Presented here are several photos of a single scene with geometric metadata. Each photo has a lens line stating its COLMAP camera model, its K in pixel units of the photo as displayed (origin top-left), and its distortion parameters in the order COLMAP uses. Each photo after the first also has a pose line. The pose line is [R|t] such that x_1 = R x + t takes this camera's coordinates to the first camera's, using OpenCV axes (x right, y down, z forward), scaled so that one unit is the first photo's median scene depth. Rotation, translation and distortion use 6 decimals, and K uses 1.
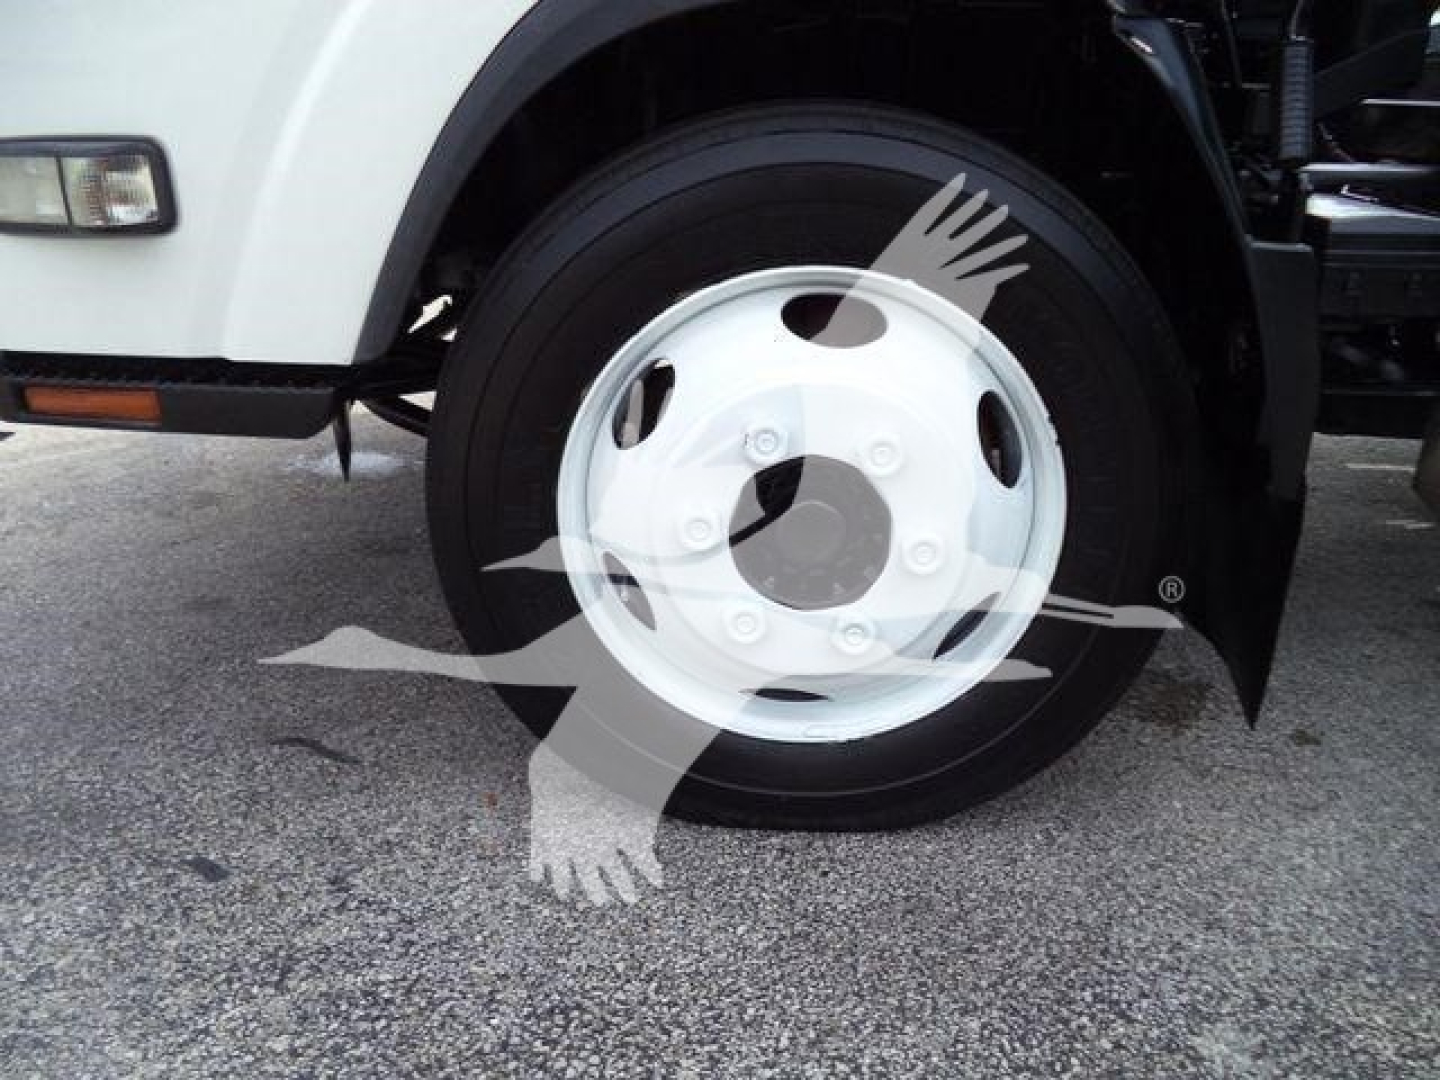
lens RADIAL K [[1188.9, 0, 720.0], [0, 1188.9, 540.0], [0, 0, 1]] dist [-0.017589, -0.000347]
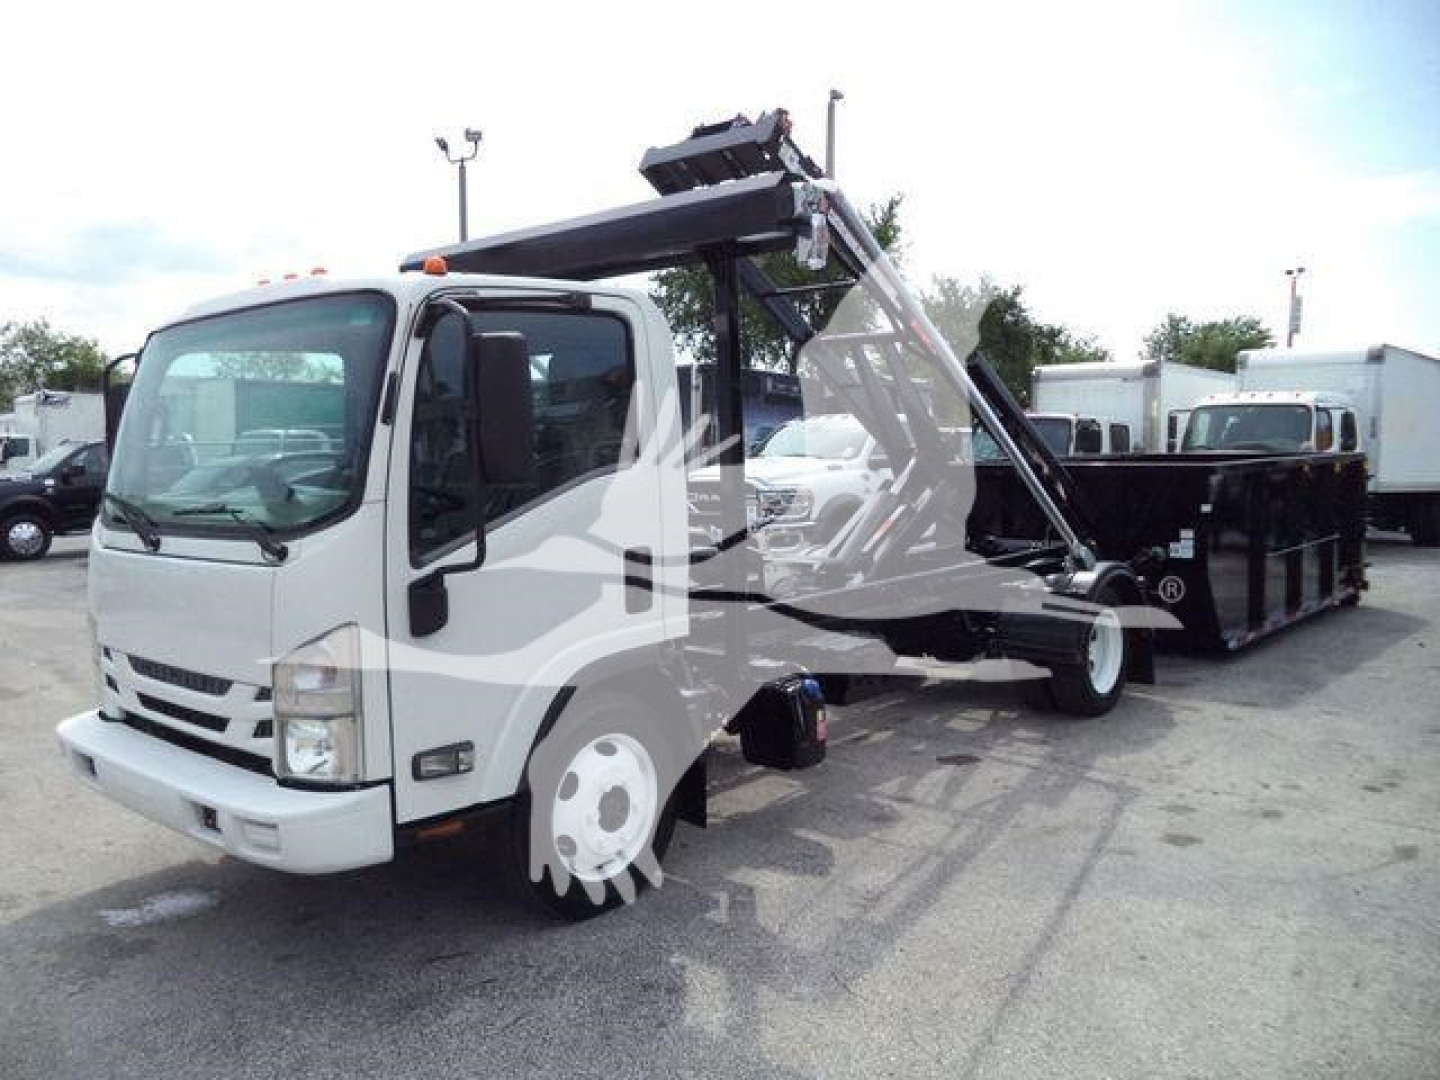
lens RADIAL K [[1173.9, 0, 756.8], [0, 1173.9, 532.8], [0, 0, 1]] dist [-0.037260, 0.001077]
pose [[0.577637, -0.080430, 0.812322, -2.379488], [0.324586, 0.935711, -0.138163, -0.146408], [-0.748986, 0.343476, 0.566608, -1.541398]]
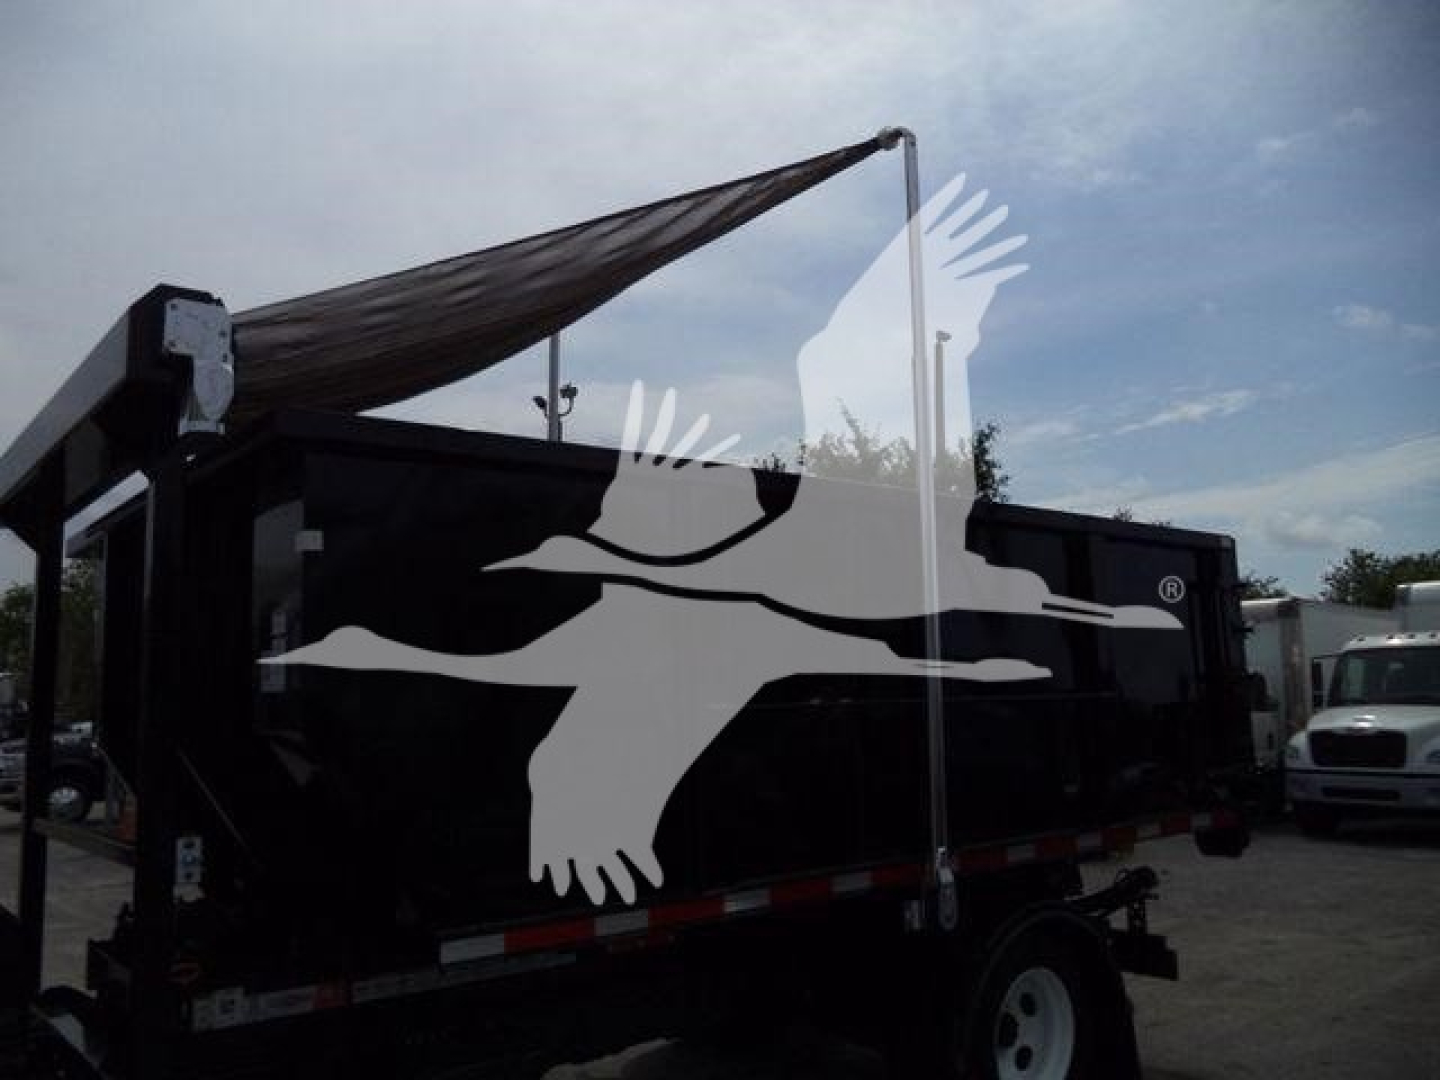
lens RADIAL K [[1173.9, 0, 756.8], [0, 1173.9, 532.8], [0, 0, 1]] dist [-0.037260, 0.001077]
pose [[0.700715, 0.073995, 0.709593, -0.055271], [0.295493, 0.875186, -0.383058, -0.075851], [-0.649370, 0.478095, 0.591391, -1.773771]]
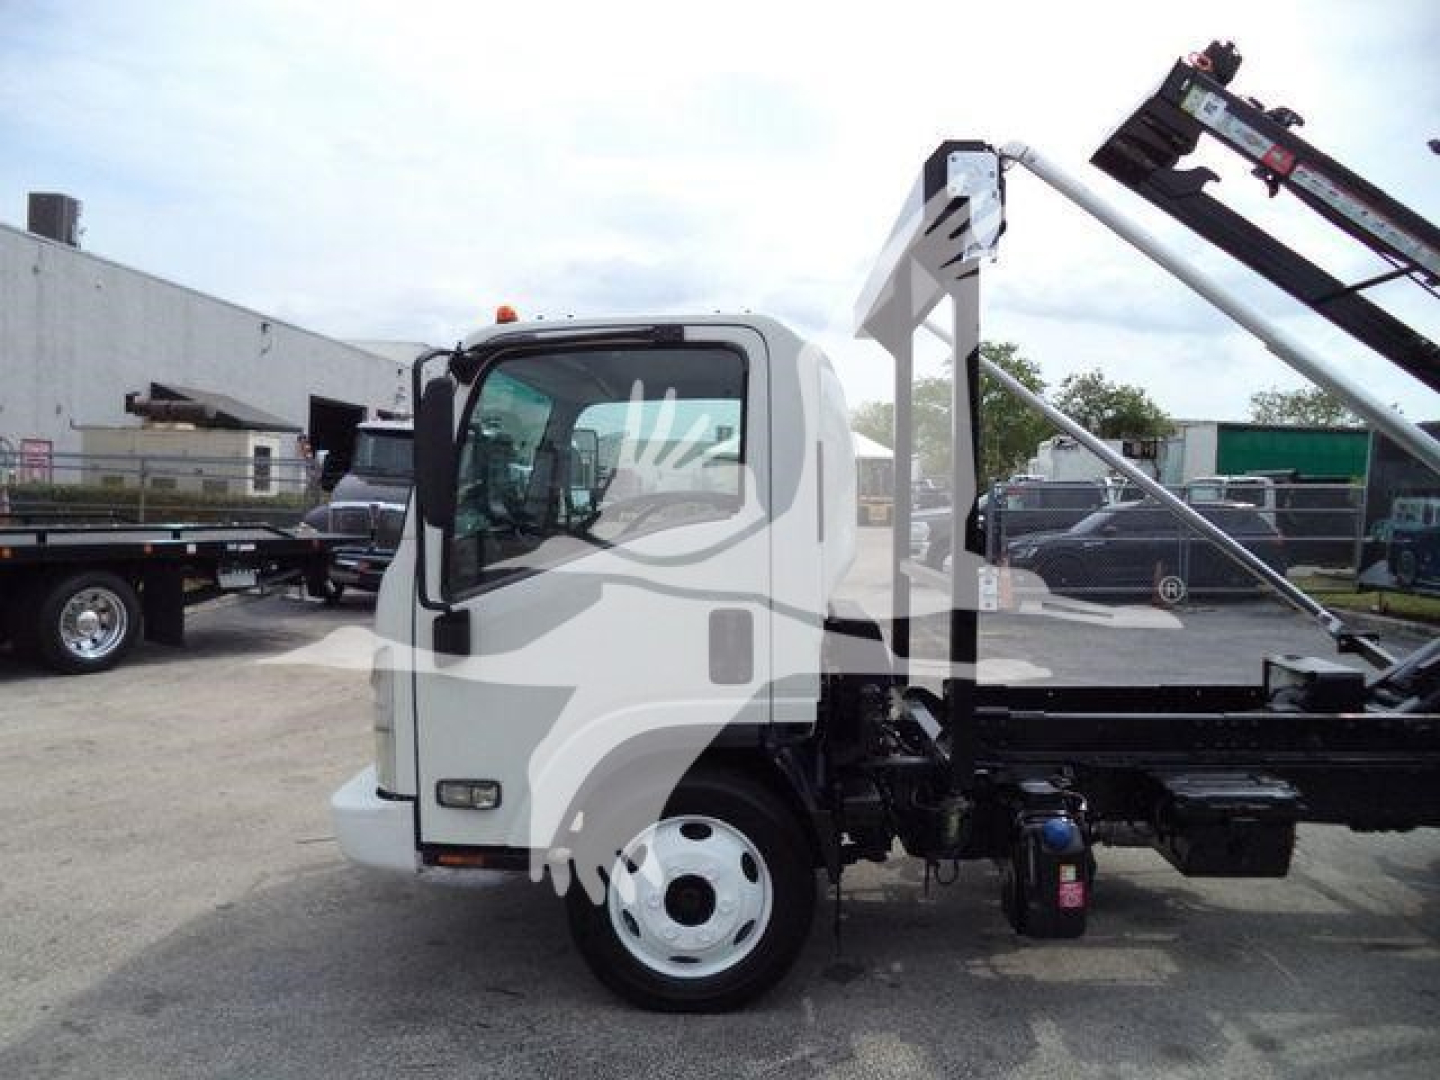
lens RADIAL K [[1188.9, 0, 720.0], [0, 1188.9, 540.0], [0, 0, 1]] dist [-0.017589, -0.000347]
pose [[0.998155, 0.001455, 0.060701, -0.037324], [0.018933, 0.942411, -0.333921, 0.145722], [-0.057691, 0.334455, 0.940644, -2.221029]]
